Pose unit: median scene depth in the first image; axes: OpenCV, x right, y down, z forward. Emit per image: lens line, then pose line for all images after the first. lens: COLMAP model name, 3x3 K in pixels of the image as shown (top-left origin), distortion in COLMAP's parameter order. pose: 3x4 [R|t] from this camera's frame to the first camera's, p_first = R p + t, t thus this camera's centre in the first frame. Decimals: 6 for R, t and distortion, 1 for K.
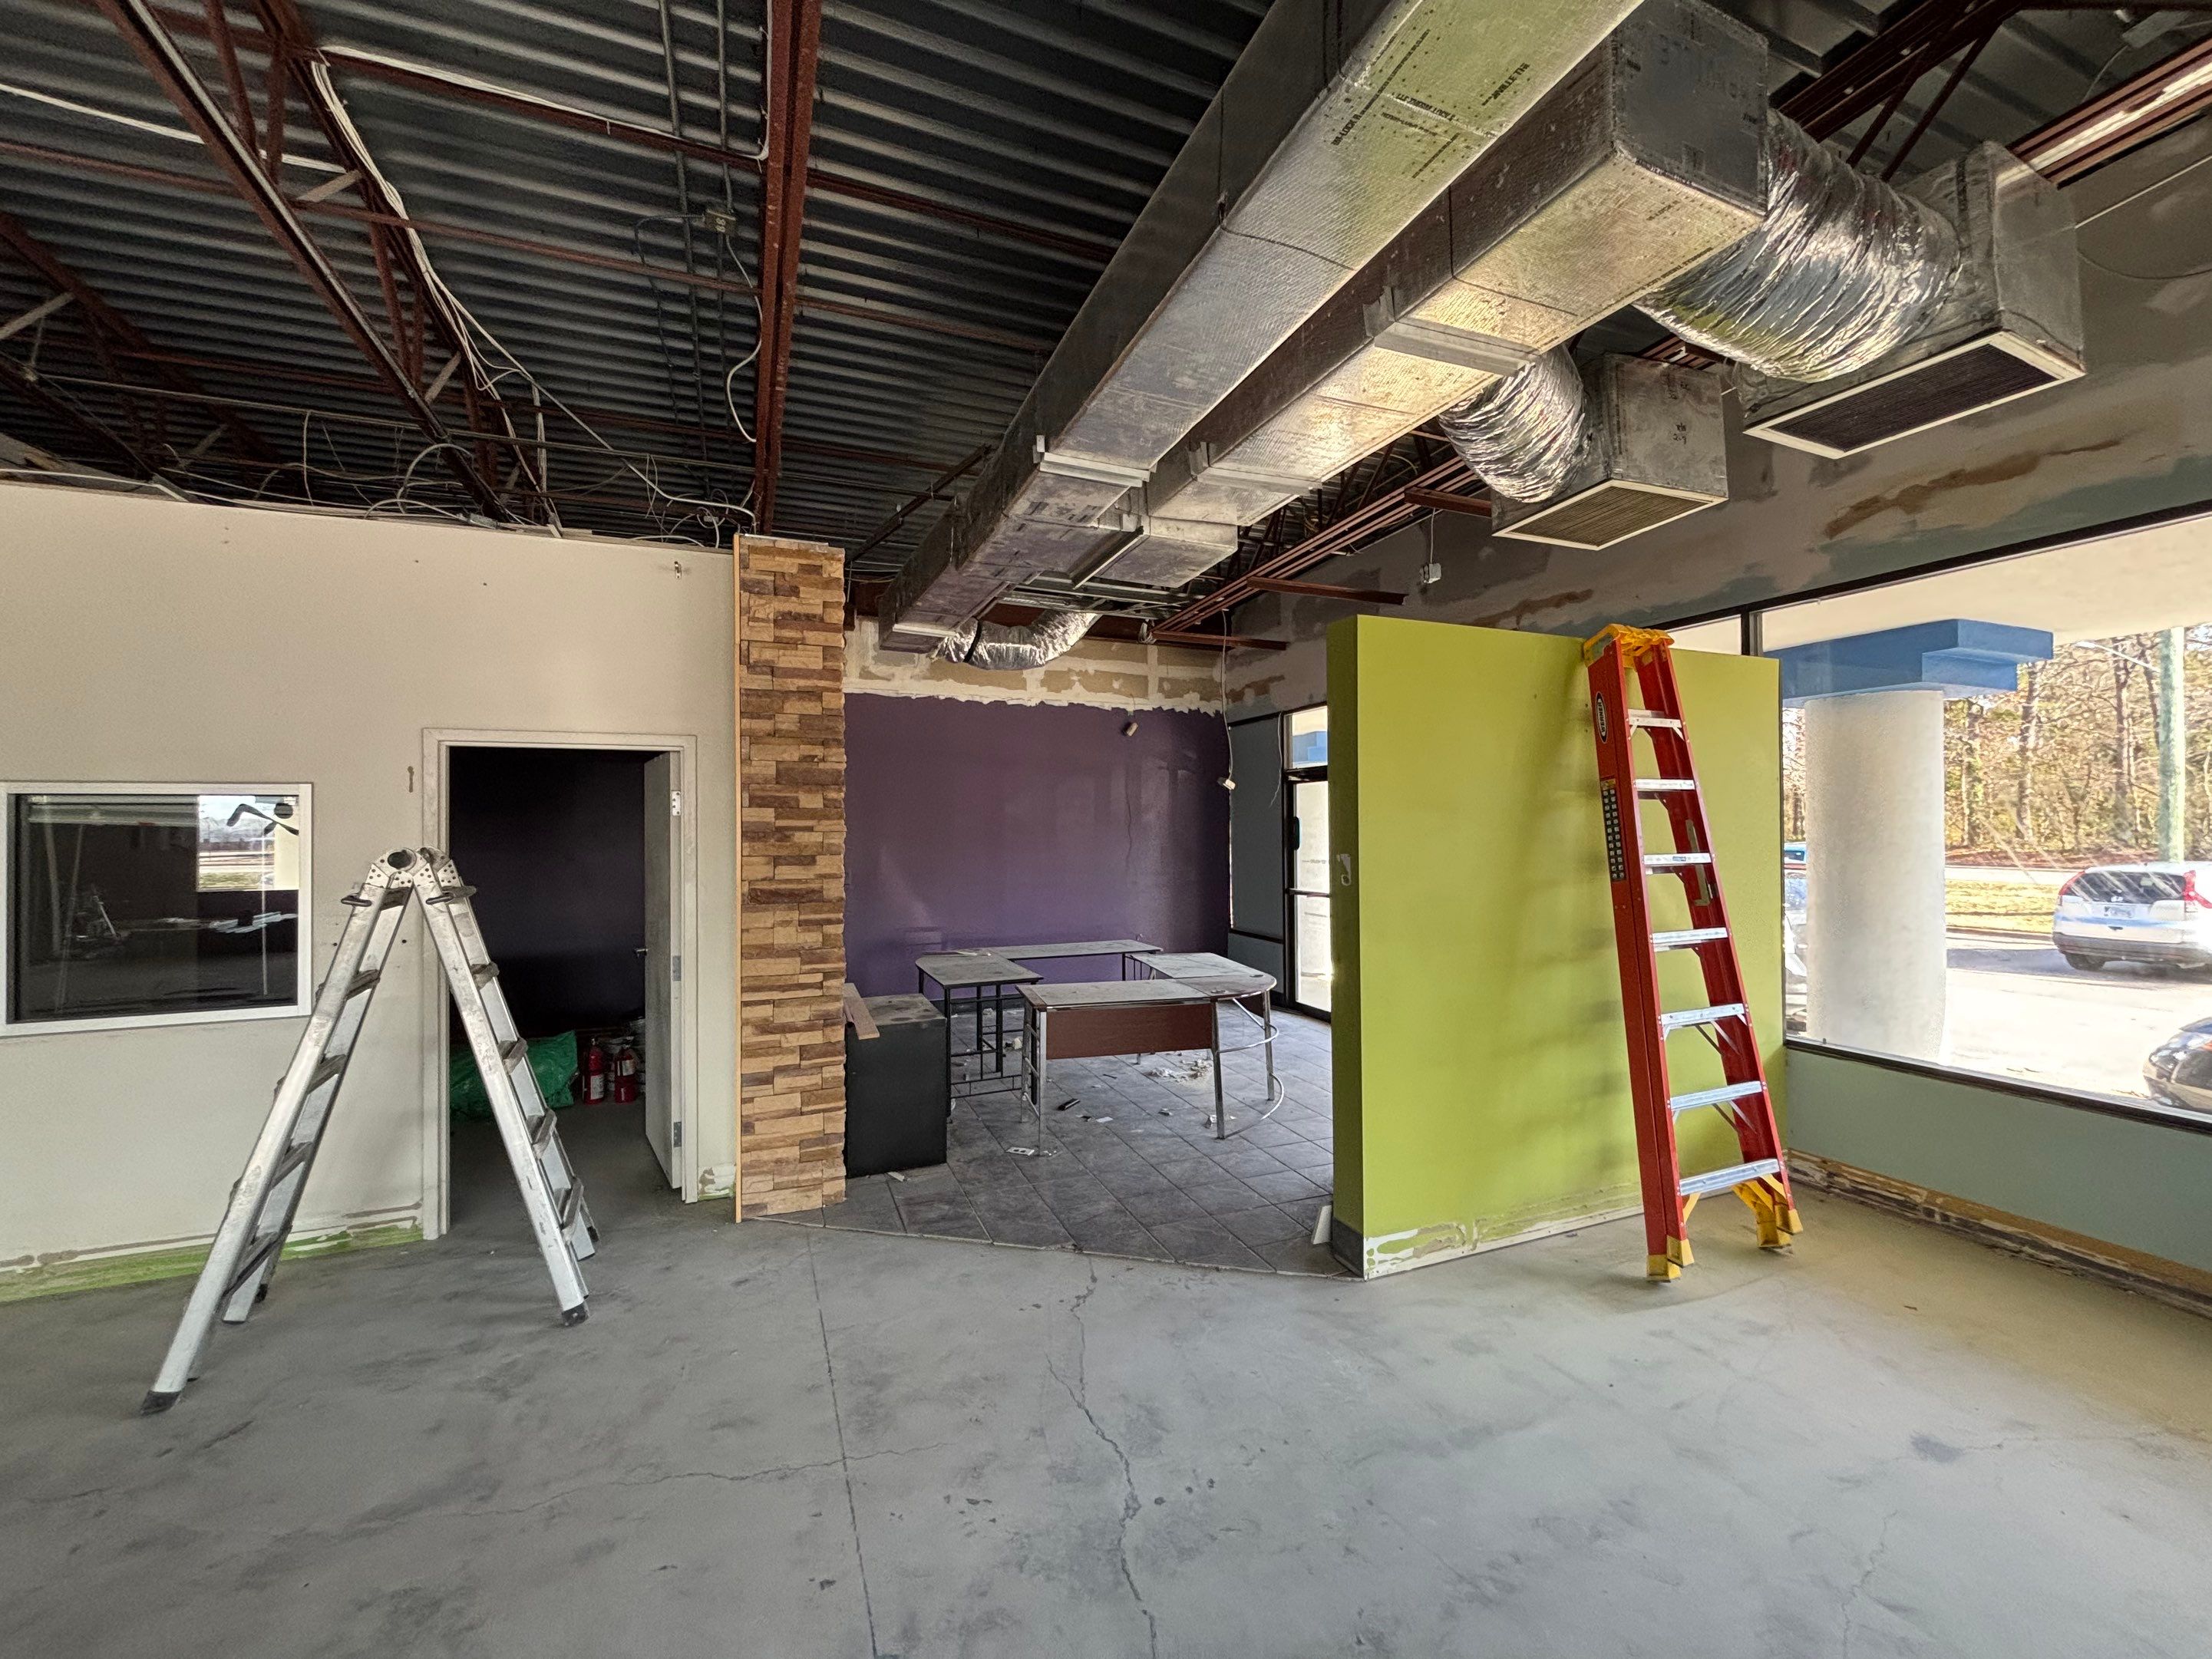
lens RADIAL K [[892.8, 0, 1106.0], [0, 892.8, 829.5], [0, 0, 1]] dist [0.001975, 0.000363]
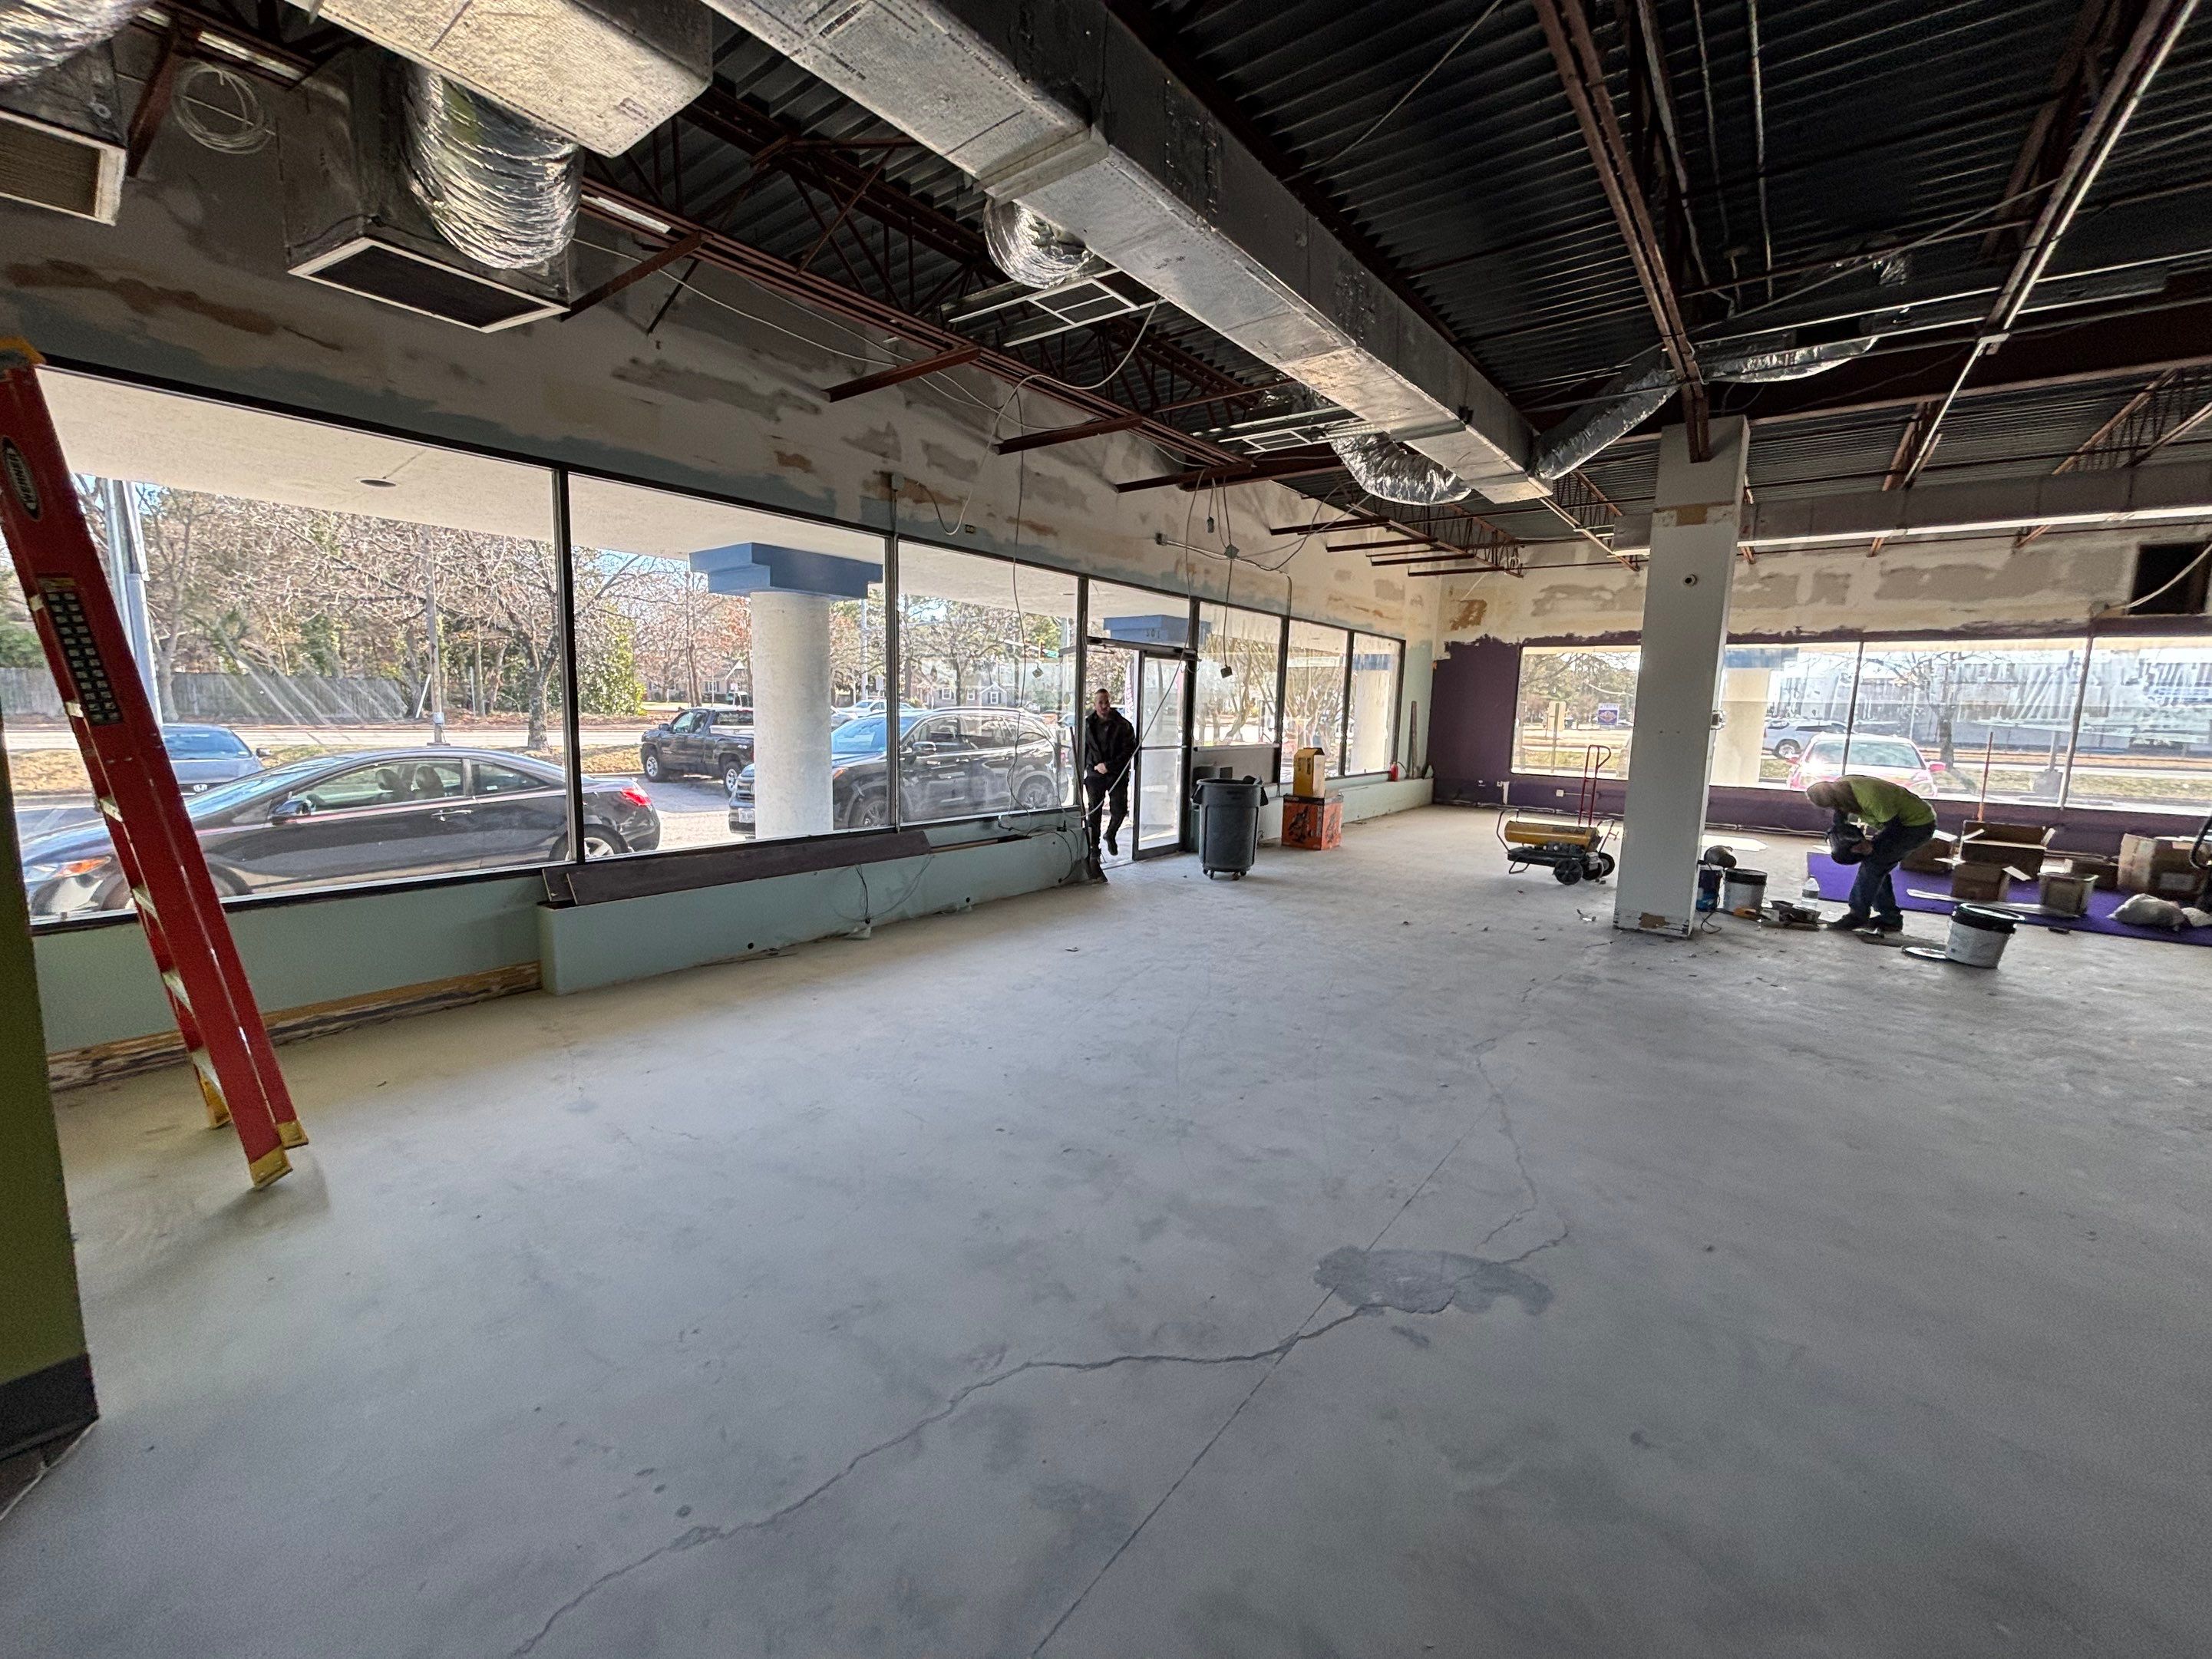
lens RADIAL K [[892.8, 0, 1106.0], [0, 892.8, 829.5], [0, 0, 1]] dist [0.001975, 0.000363]
pose [[-0.497245, -0.127944, 0.858125, -0.561141], [-0.026823, 0.990861, 0.132192, 0.028472], [-0.867195, 0.042714, -0.496133, 0.801787]]
